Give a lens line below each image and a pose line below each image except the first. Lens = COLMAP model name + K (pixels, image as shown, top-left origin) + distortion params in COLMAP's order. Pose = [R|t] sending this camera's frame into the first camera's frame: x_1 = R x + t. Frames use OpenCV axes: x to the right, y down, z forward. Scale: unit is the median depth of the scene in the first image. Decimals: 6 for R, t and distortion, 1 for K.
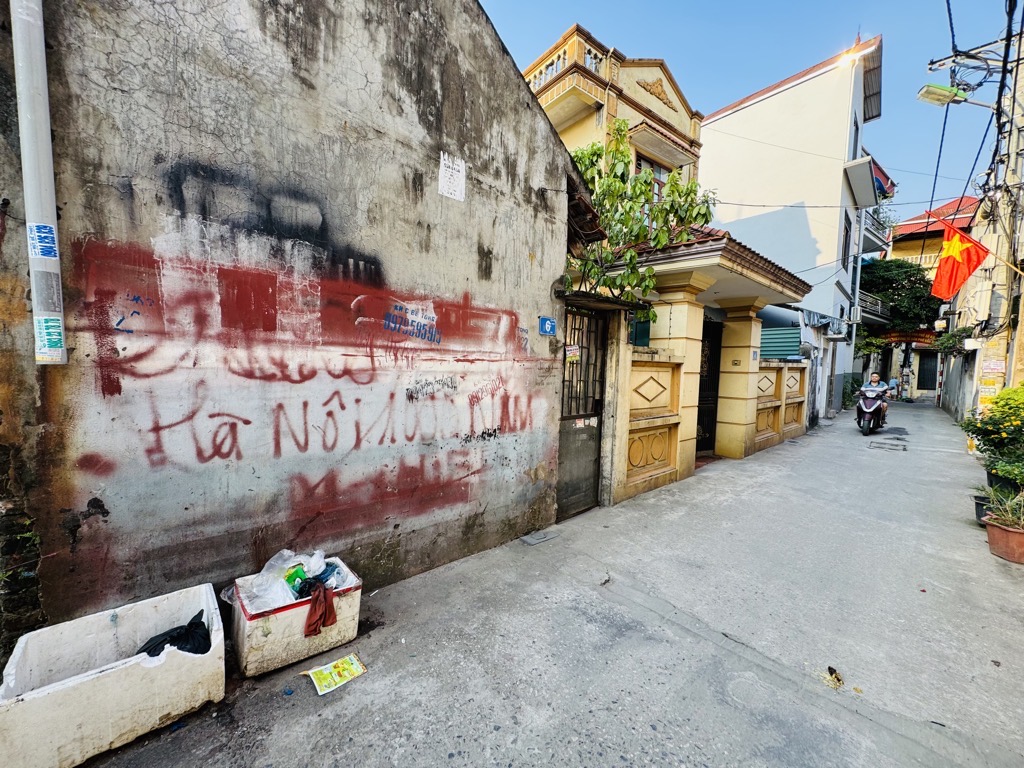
lens RADIAL K [[406.0, 0, 511.9], [0, 406.0, 385.4], [0, 0, 1]] dist [-0.001149, 0.000171]
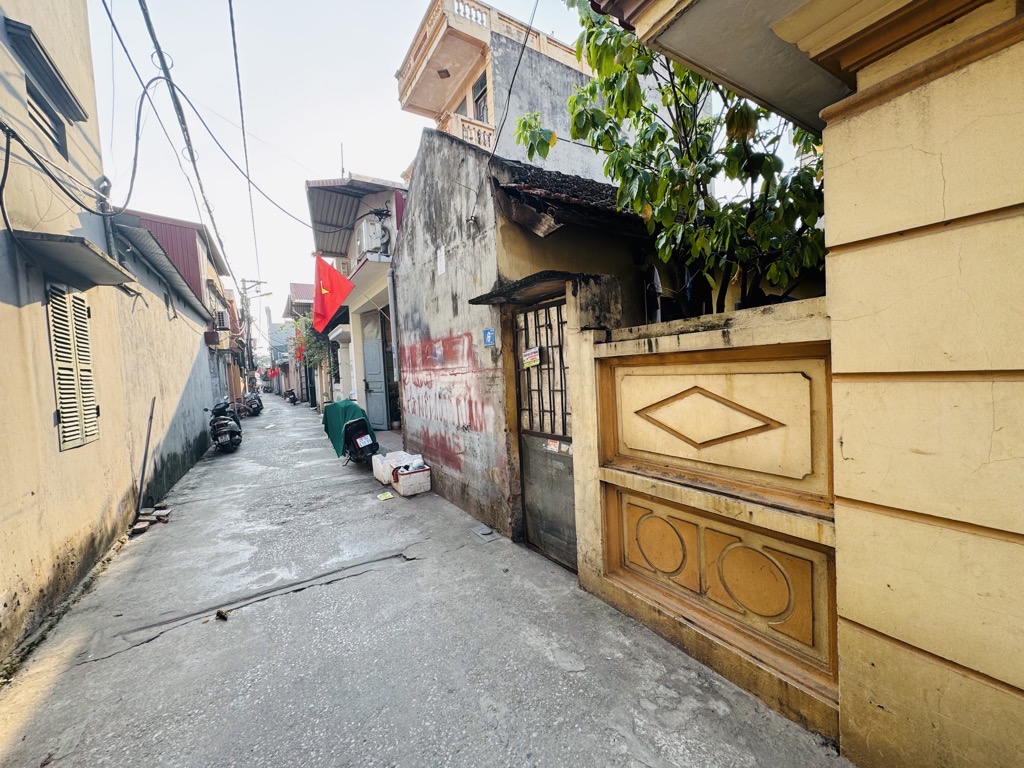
lens RADIAL K [[406.0, 0, 511.9], [0, 406.0, 385.4], [0, 0, 1]] dist [-0.001149, 0.000171]
pose [[-0.180910, 0.016999, -0.983353, 1.192994], [-0.006443, 0.999809, 0.018469, -0.044716], [0.983479, 0.009677, -0.180766, 1.346735]]
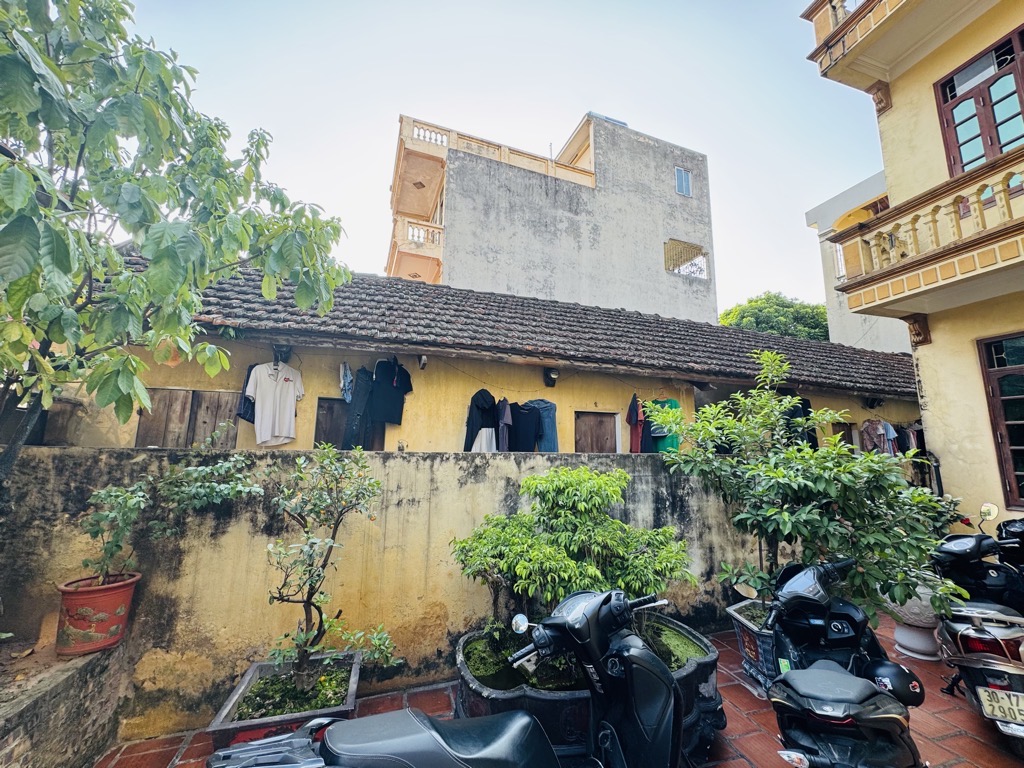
lens RADIAL K [[406.0, 0, 511.9], [0, 406.0, 385.4], [0, 0, 1]] dist [-0.001149, 0.000171]
pose [[-0.372377, -0.178453, -0.910763, 0.629384], [-0.073495, 0.983928, -0.162739, -0.205162], [0.925167, 0.006336, -0.379507, 2.642525]]
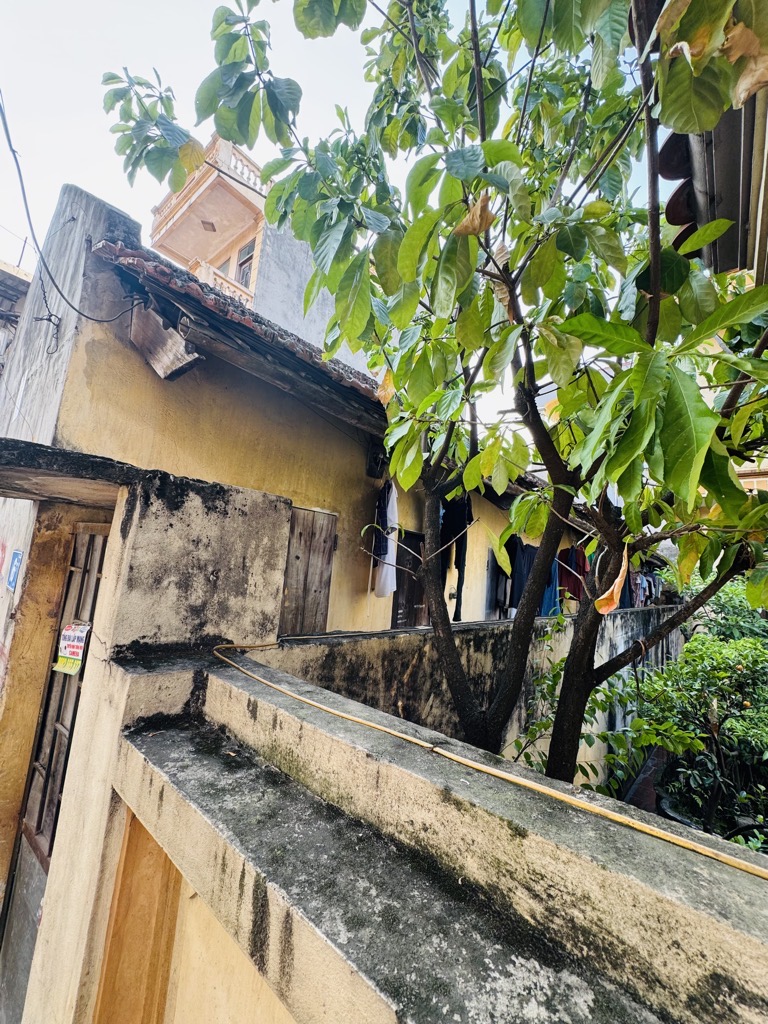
lens RADIAL K [[406.0, 0, 384.0], [0, 406.0, 512.0], [0, 0, 1]] dist [-0.001149, 0.000171]
pose [[0.131624, -0.148027, -0.980185, 0.642386], [-0.136256, 0.976701, -0.165798, -0.205029], [0.981891, 0.155379, 0.108388, 1.452706]]
